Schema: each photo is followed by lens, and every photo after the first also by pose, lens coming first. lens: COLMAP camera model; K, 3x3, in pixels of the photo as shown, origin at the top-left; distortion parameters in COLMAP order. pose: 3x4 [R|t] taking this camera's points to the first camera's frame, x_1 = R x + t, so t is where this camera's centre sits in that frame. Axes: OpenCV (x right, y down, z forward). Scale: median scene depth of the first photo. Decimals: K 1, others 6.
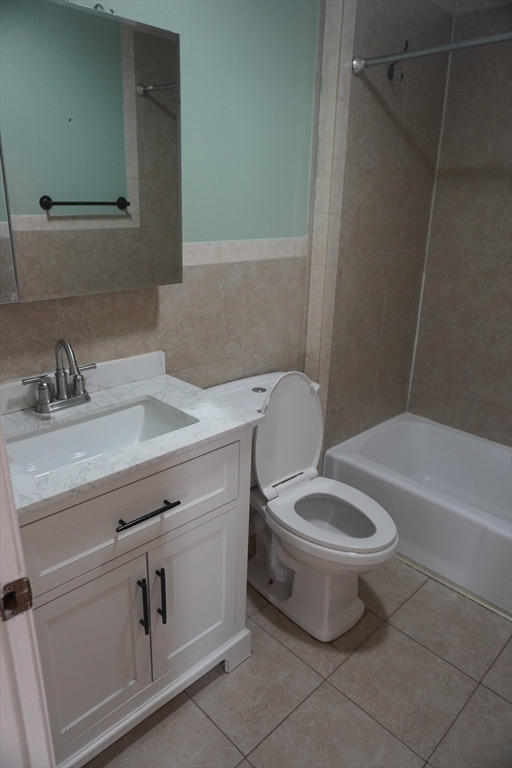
lens RADIAL K [[517.2, 0, 256.0], [0, 517.2, 384.0], [0, 0, 1]] dist [-0.058229, 0.051905]
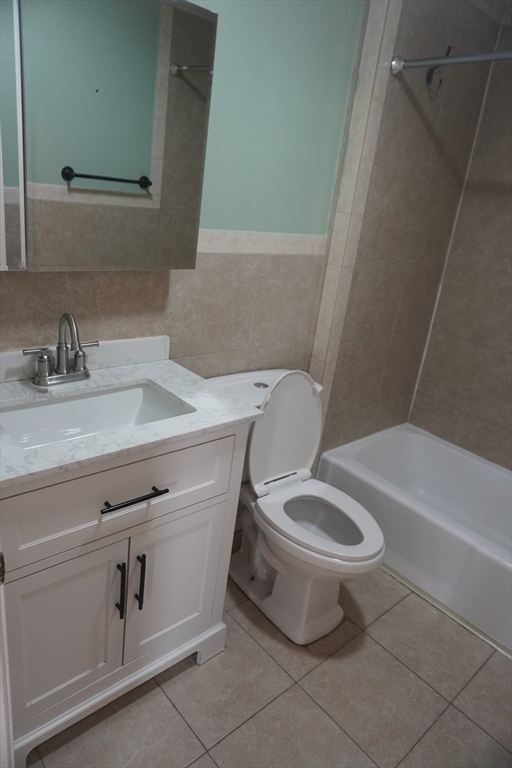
lens RADIAL K [[517.2, 0, 256.0], [0, 517.2, 384.0], [0, 0, 1]] dist [-0.058229, 0.051905]
pose [[0.994226, 0.107023, -0.007822, 0.004117], [-0.106912, 0.994178, 0.013445, -0.003303], [0.009216, -0.012531, 0.999879, 0.012753]]
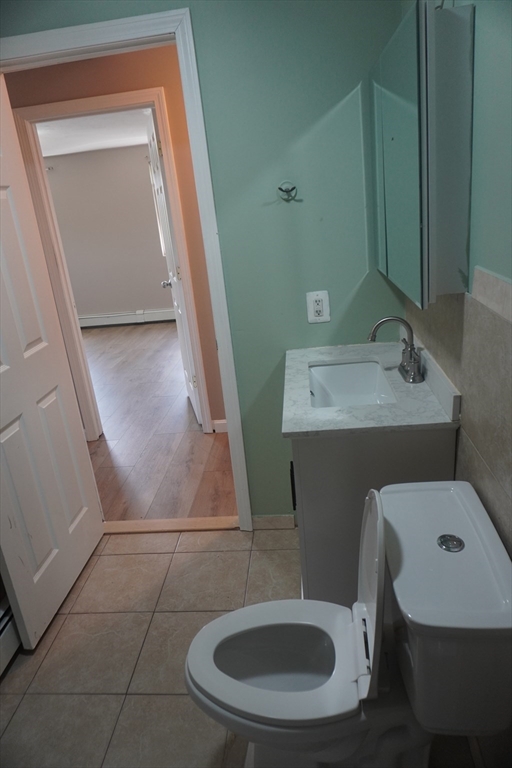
lens RADIAL K [[517.2, 0, 256.0], [0, 517.2, 384.0], [0, 0, 1]] dist [-0.058229, 0.051905]
pose [[-0.757214, 0.260311, -0.599054, 0.521817], [-0.154024, 0.820126, 0.551063, -0.461895], [0.634747, 0.509541, -0.580917, 1.252270]]
